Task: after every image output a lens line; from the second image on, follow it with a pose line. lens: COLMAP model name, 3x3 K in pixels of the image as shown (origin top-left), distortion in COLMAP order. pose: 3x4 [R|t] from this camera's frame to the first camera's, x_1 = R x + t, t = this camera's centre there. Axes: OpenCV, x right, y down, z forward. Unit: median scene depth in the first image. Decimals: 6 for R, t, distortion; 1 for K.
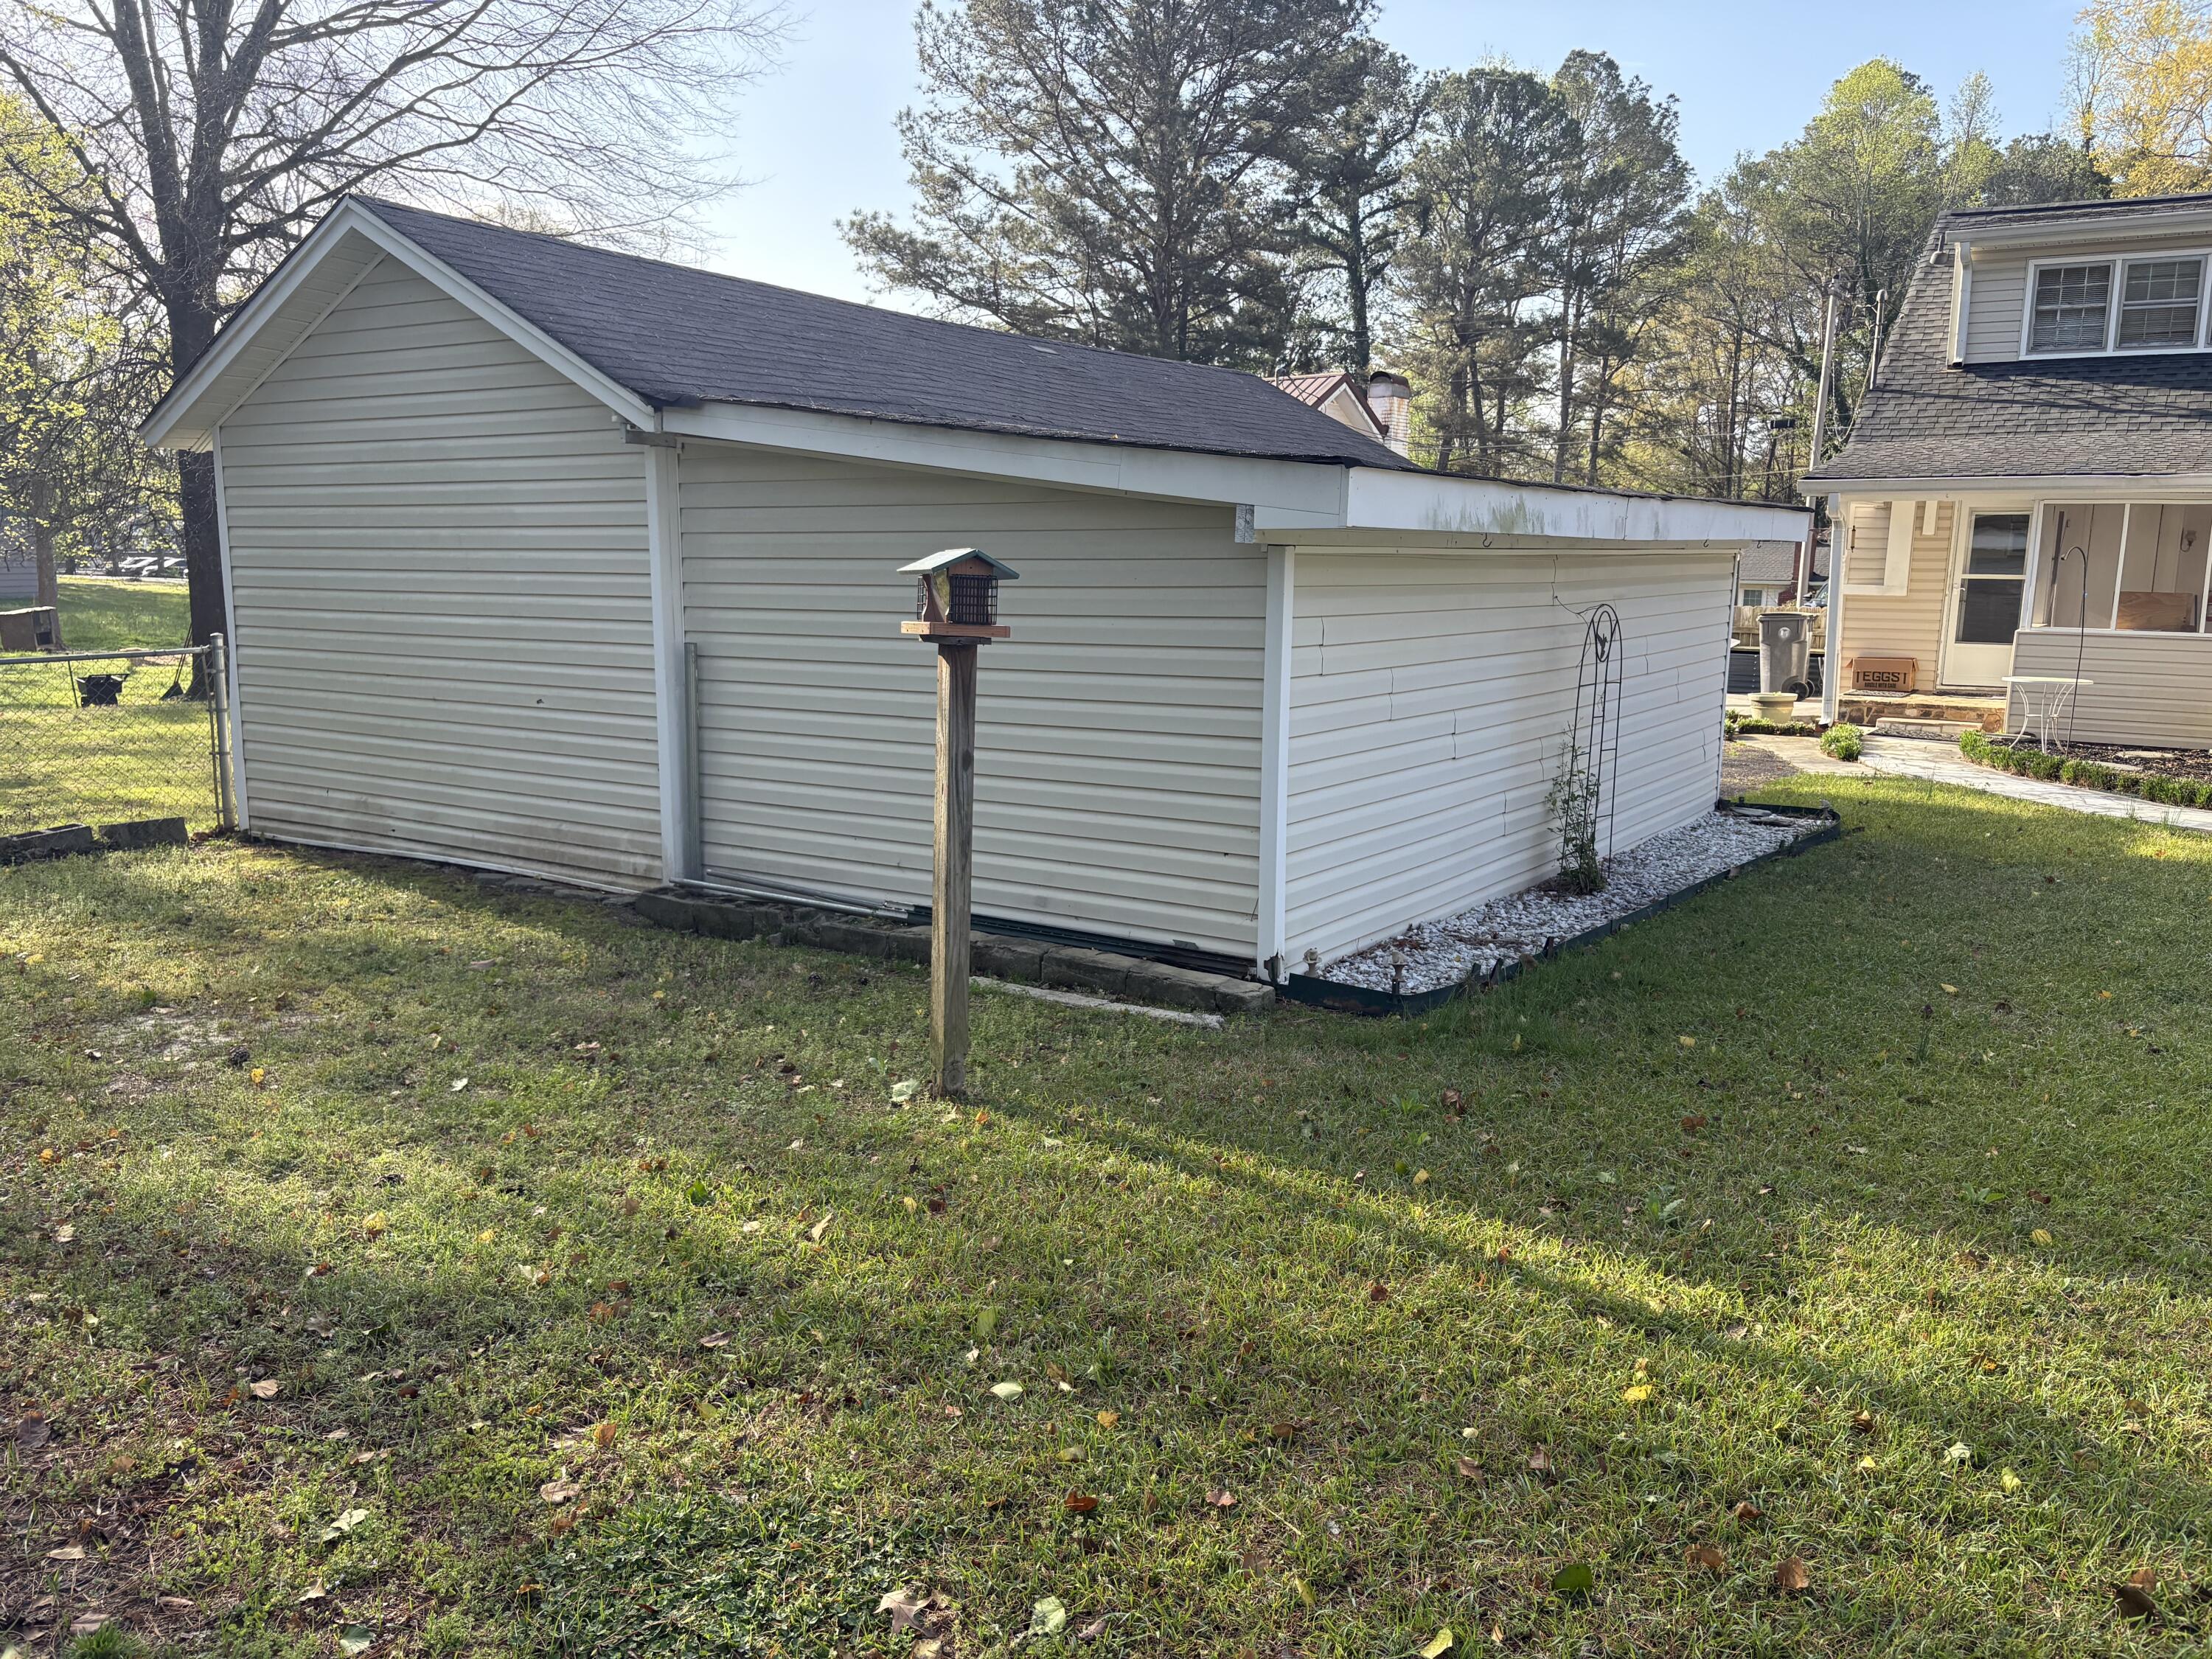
lens RADIAL K [[1736.6, 0, 1105.5], [0, 1736.6, 864.7], [0, 0, 1]] dist [0.036776, -0.005598]
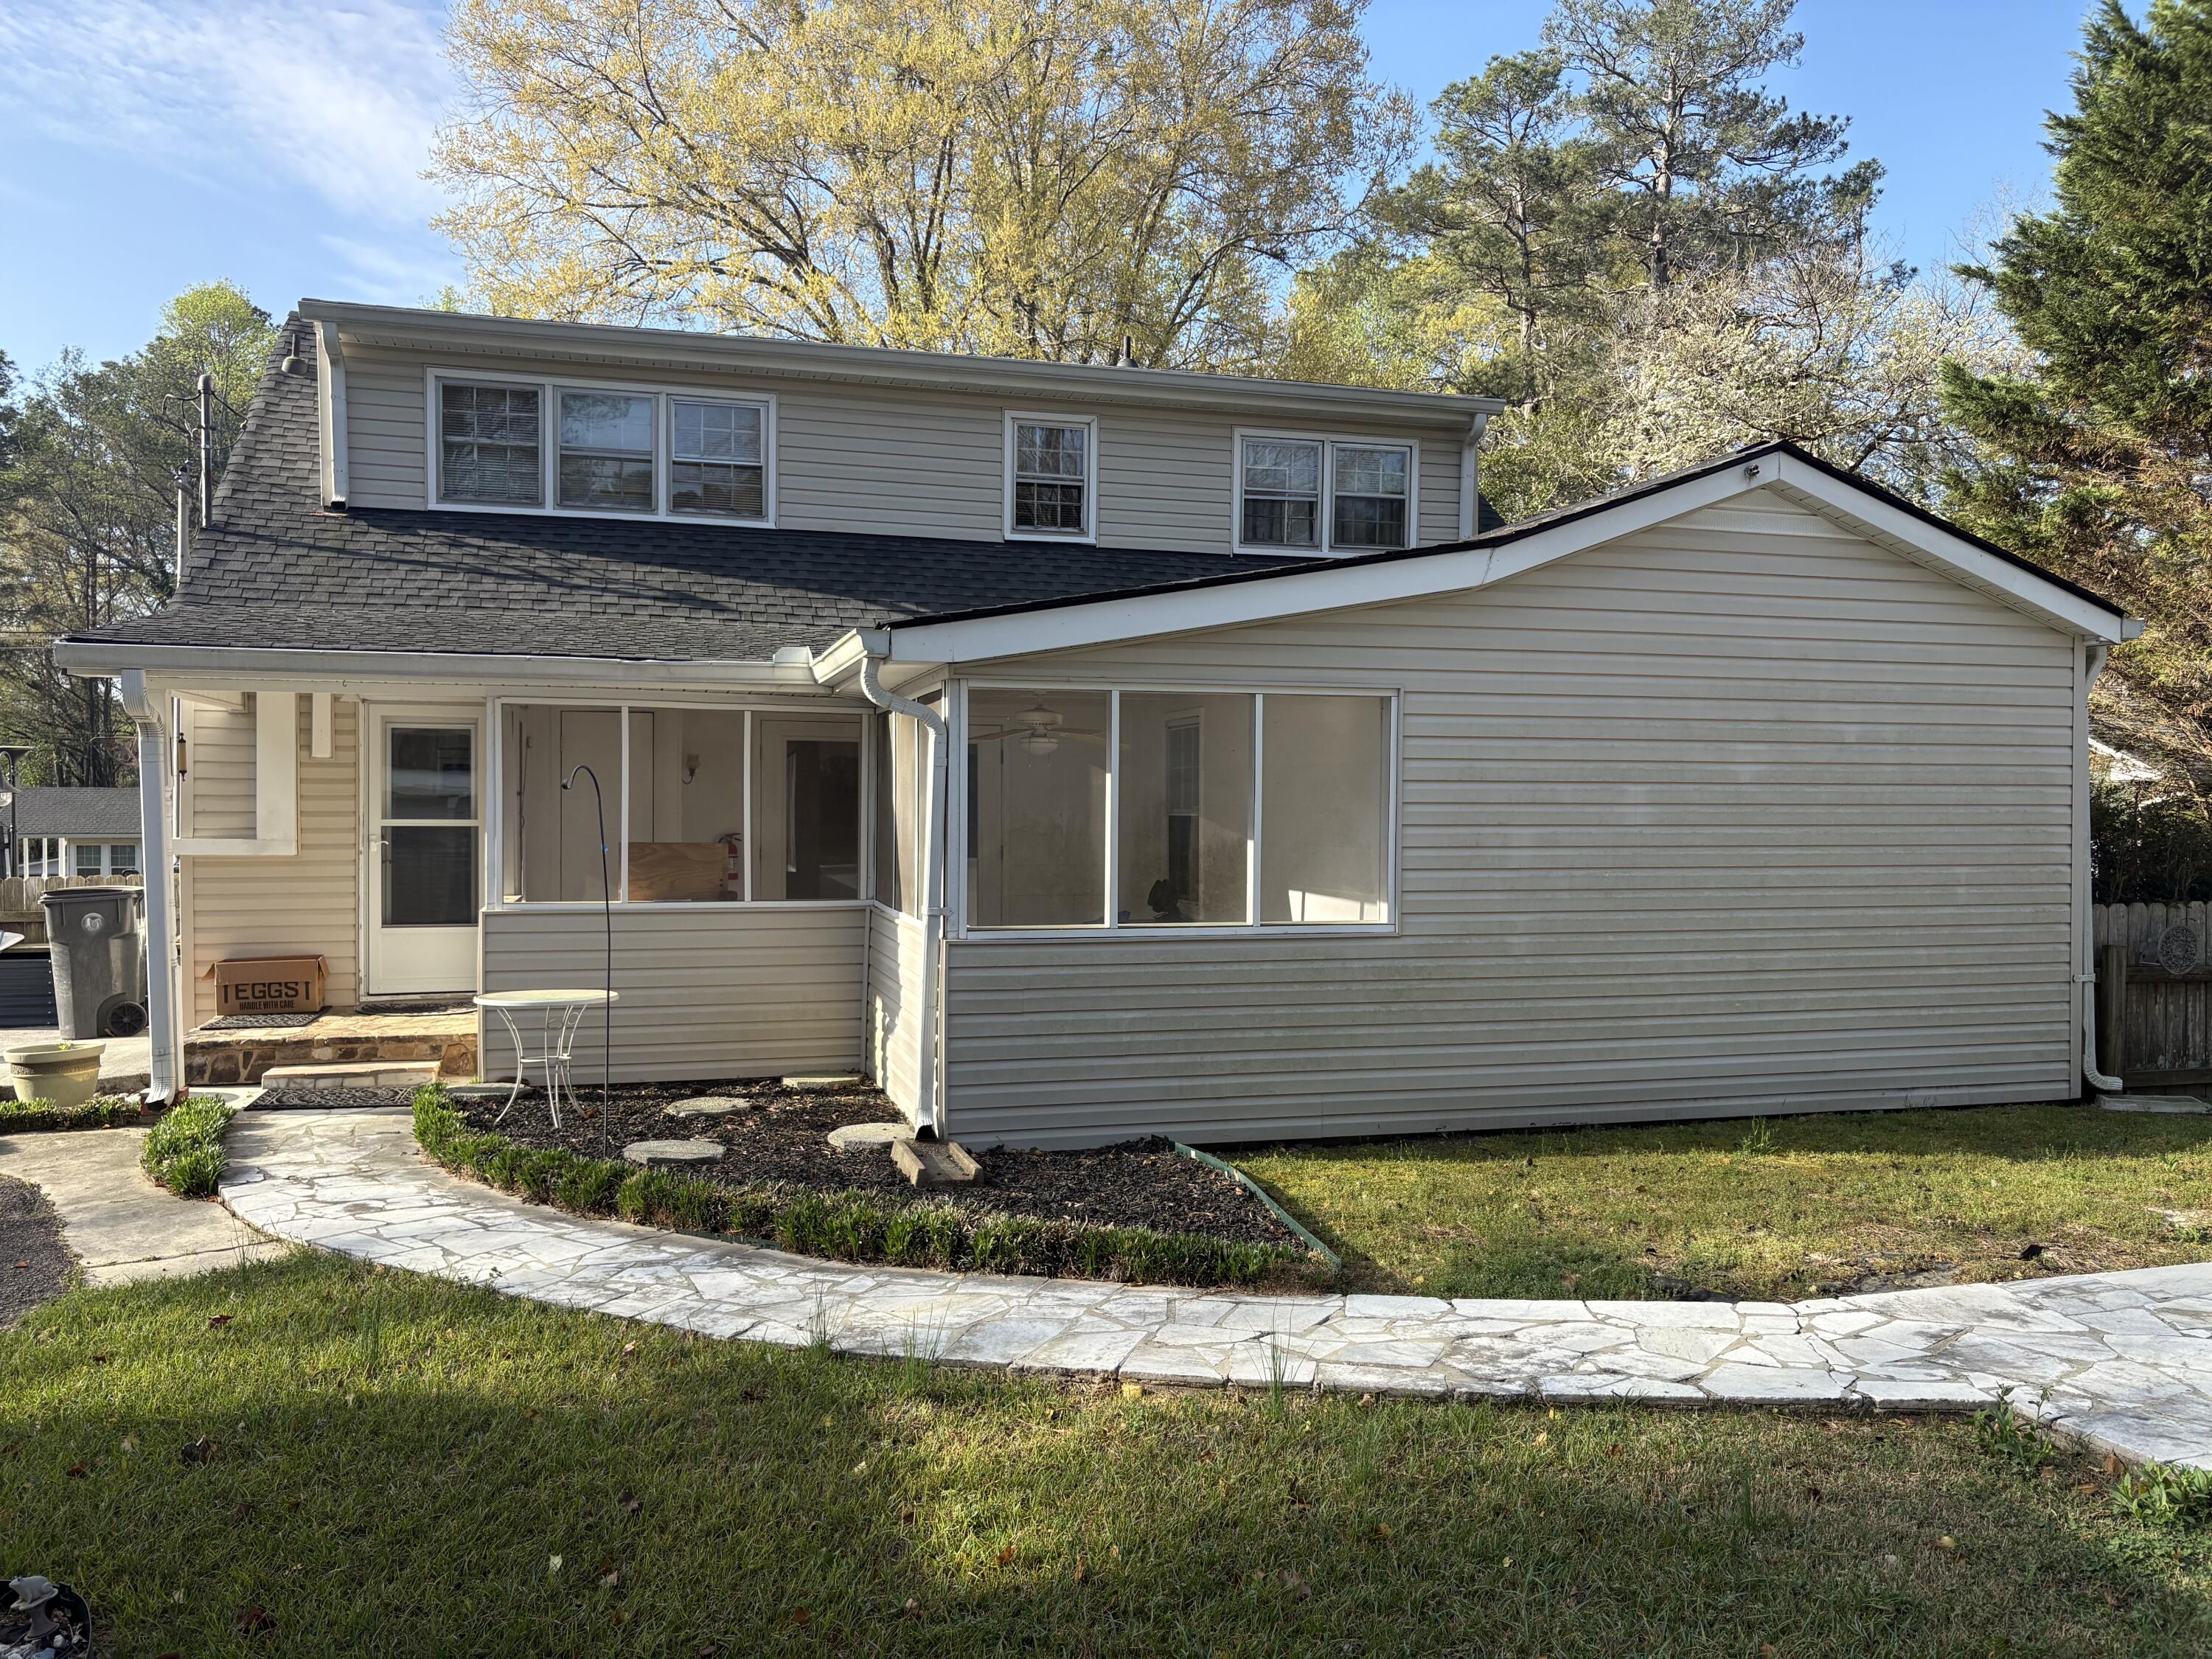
lens RADIAL K [[1673.8, 0, 1106.0], [0, 1673.8, 829.5], [0, 0, 1]] dist [0.027876, 0.000066]
pose [[0.651895, -0.019966, 0.758047, 0.200704], [0.142128, 0.985155, -0.096278, -0.067005], [-0.744871, 0.170503, 0.645055, 0.418147]]
